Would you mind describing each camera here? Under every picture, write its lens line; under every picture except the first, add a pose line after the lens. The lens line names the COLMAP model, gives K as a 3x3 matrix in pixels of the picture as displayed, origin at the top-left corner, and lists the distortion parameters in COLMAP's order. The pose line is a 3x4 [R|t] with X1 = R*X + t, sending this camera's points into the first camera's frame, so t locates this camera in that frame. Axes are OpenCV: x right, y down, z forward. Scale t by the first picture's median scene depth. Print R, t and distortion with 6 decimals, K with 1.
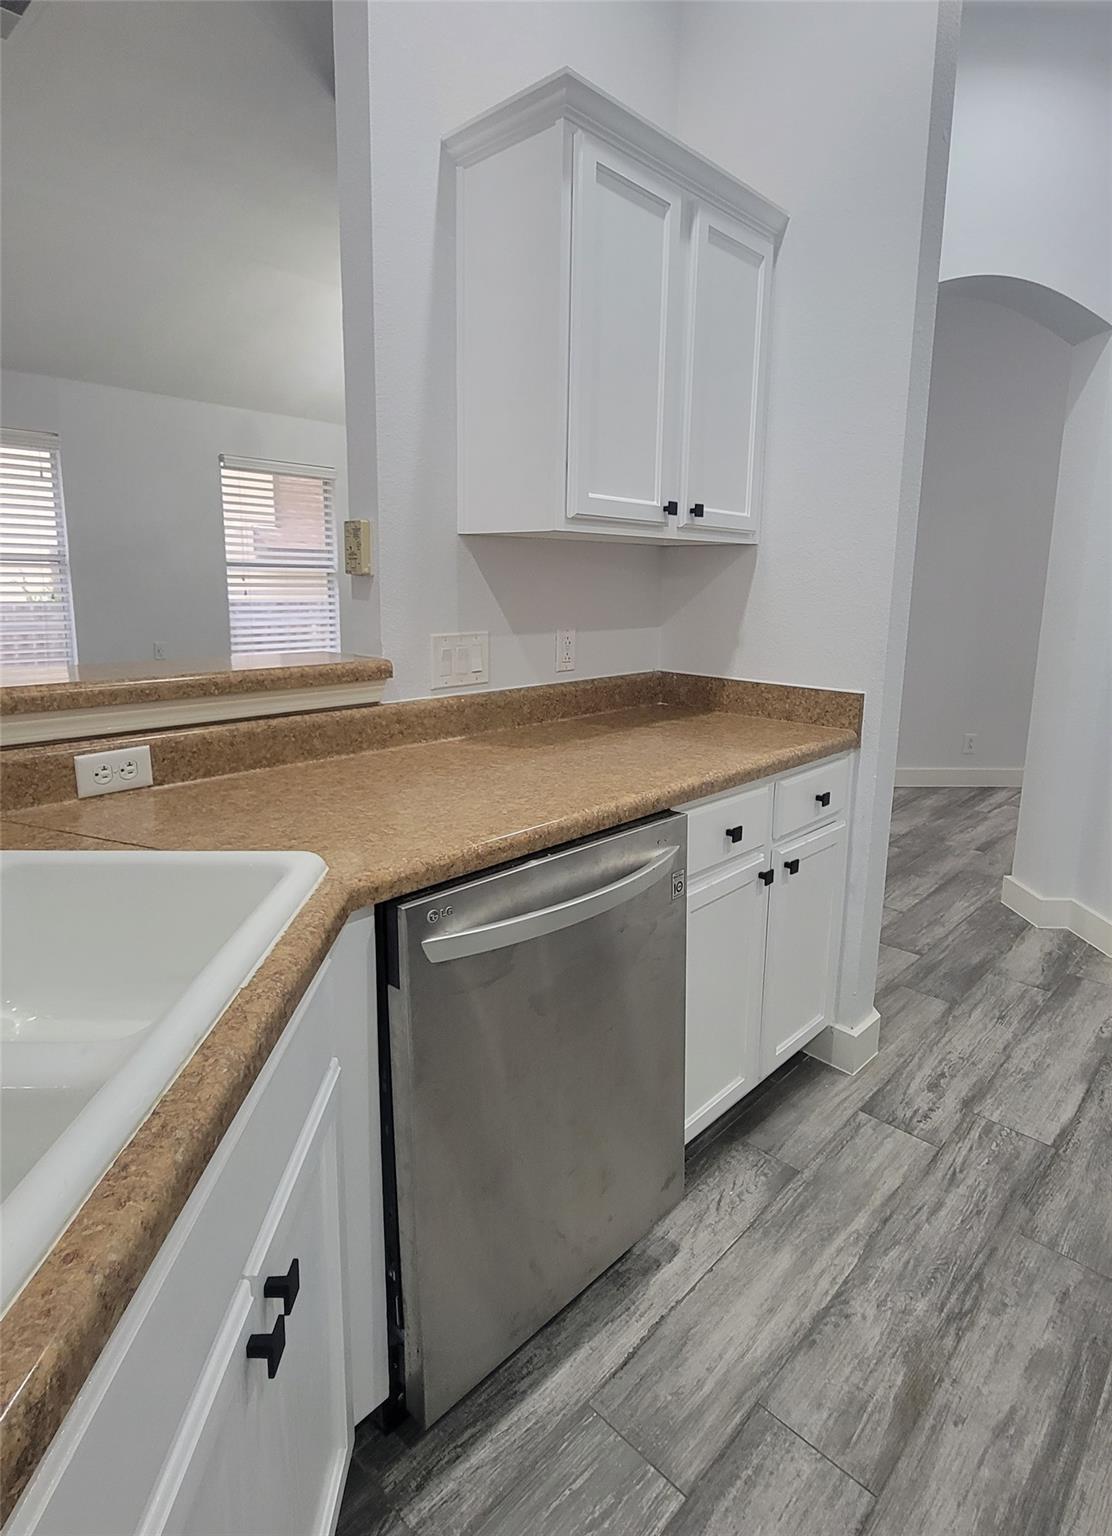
lens RADIAL K [[788.1, 0, 555.2], [0, 788.1, 770.2], [0, 0, 1]] dist [-0.003505, -0.001196]
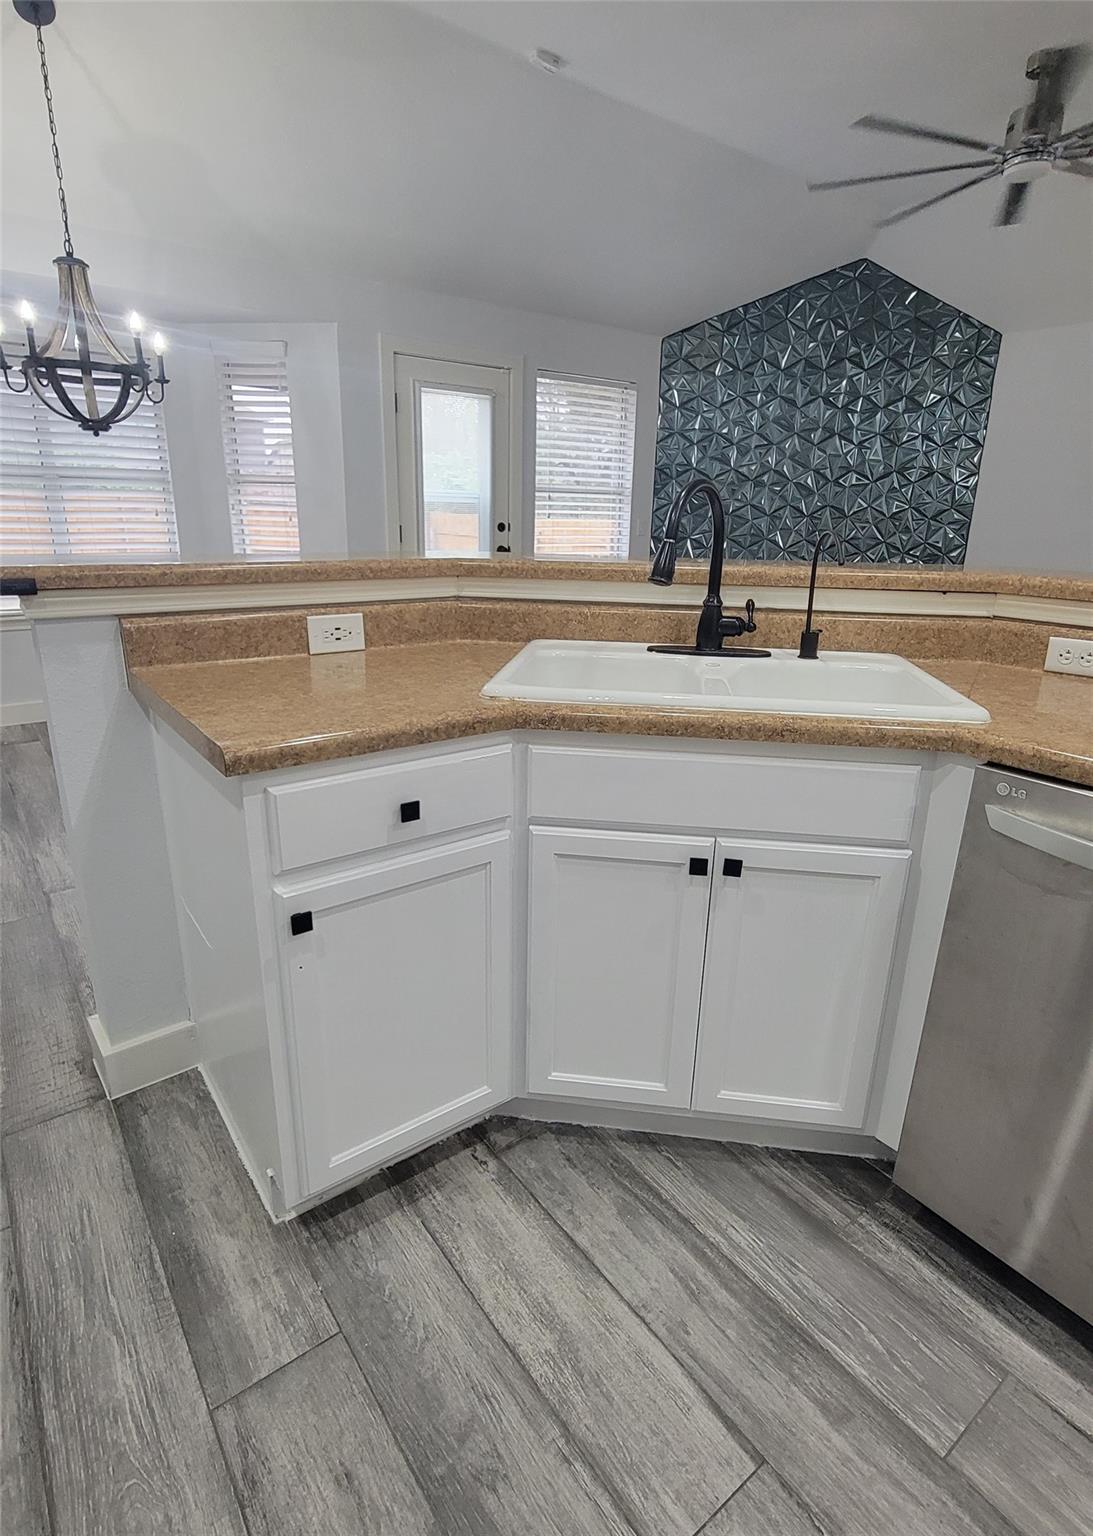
lens RADIAL K [[787.9, 0, 547.1], [0, 787.9, 755.3], [0, 0, 1]] dist [-0.006038, 0.001307]
pose [[-0.161918, 0.285319, -0.944656, 0.853715], [-0.232932, 0.919186, 0.317552, -0.059458], [0.958919, 0.271458, -0.082373, 0.351375]]
